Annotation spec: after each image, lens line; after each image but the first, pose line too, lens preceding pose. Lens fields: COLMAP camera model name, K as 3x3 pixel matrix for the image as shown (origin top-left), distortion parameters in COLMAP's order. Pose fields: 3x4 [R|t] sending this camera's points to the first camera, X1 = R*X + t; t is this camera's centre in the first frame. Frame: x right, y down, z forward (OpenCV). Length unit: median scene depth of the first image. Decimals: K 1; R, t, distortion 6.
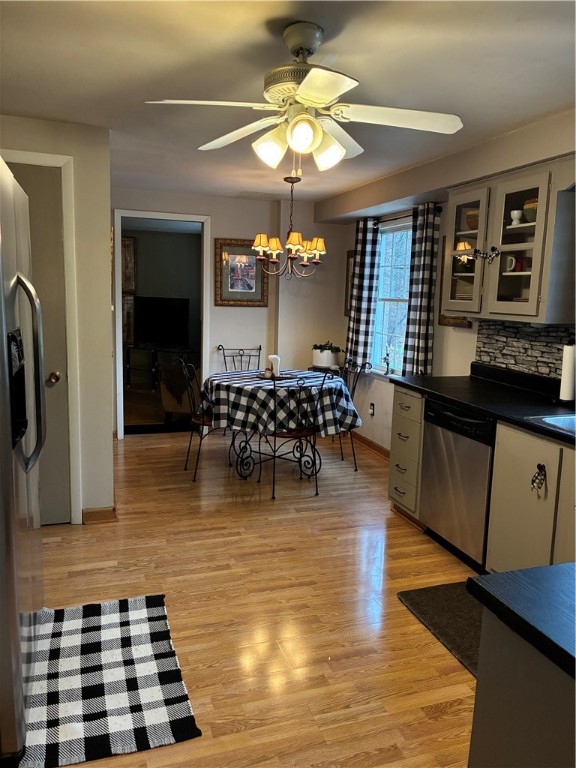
lens RADIAL K [[589.0, 0, 289.3], [0, 589.0, 382.3], [0, 0, 1]] dist [-0.004405, 0.000920]
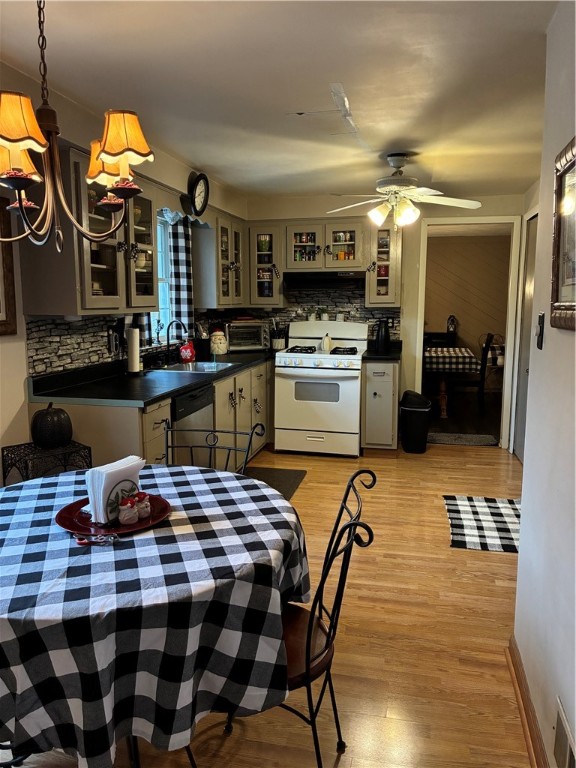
lens RADIAL K [[589.0, 0, 288.5], [0, 589.0, 385.1], [0, 0, 1]] dist [-0.004405, 0.000920]
pose [[-0.856744, -0.102762, 0.505400, -0.397674], [0.053566, 0.956919, 0.285372, -0.250186], [-0.512952, 0.271564, -0.814330, 1.629294]]
